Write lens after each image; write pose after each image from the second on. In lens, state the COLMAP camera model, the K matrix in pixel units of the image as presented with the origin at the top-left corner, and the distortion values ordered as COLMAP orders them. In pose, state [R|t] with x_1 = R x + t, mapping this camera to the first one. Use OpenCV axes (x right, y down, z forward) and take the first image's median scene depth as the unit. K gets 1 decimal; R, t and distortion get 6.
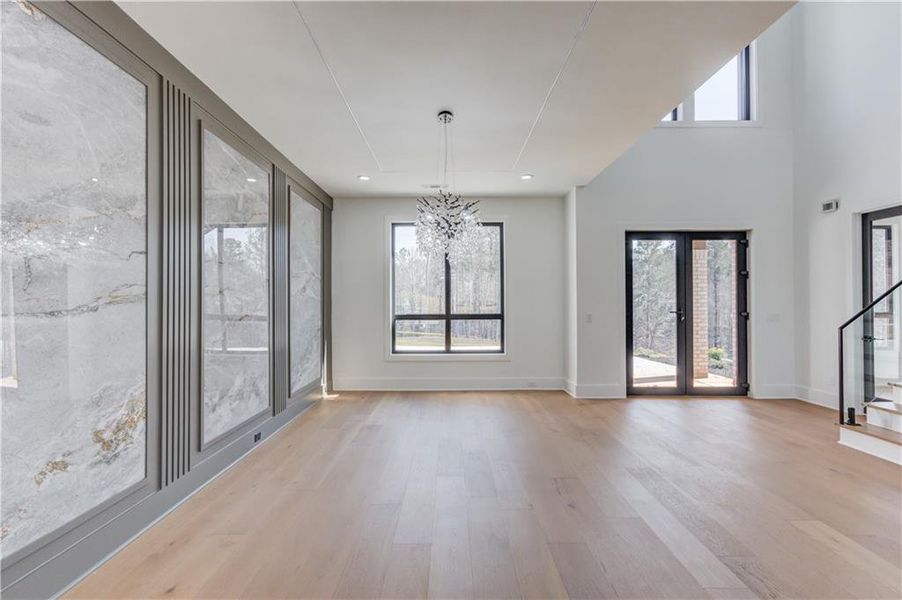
lens RADIAL K [[440.3, 0, 443.0], [0, 440.3, 299.4], [0, 0, 1]] dist [-0.010254, 0.003212]
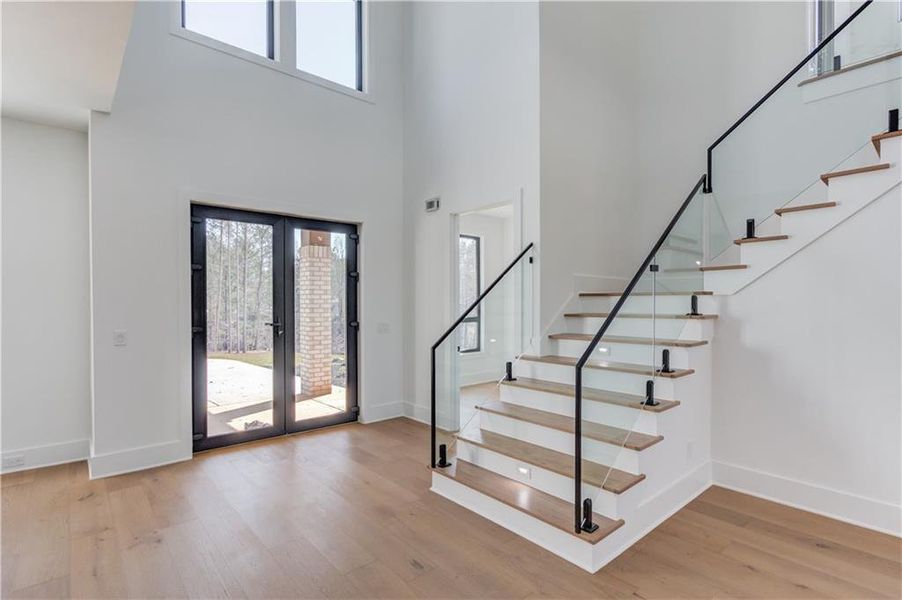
lens RADIAL K [[440.3, 0, 449.8], [0, 440.3, 309.7], [0, 0, 1]] dist [-0.010254, 0.003212]
pose [[0.746295, -0.010501, 0.665532, 0.268878], [-0.007031, 0.999695, 0.023657, -0.015089], [-0.665578, -0.022335, 0.745994, 0.258648]]
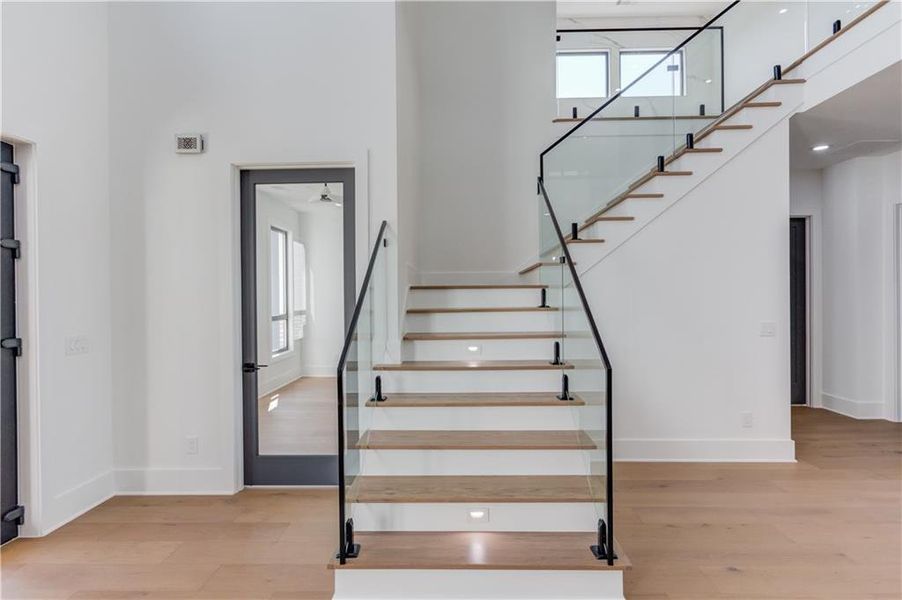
lens RADIAL K [[440.3, 0, 454.6], [0, 440.3, 296.8], [0, 0, 1]] dist [-0.010254, 0.003212]
pose [[0.003885, 0.001921, 0.999991, 0.277934], [-0.000871, 0.999998, -0.001918, -0.010167], [-0.999992, -0.000864, 0.003887, 0.582682]]
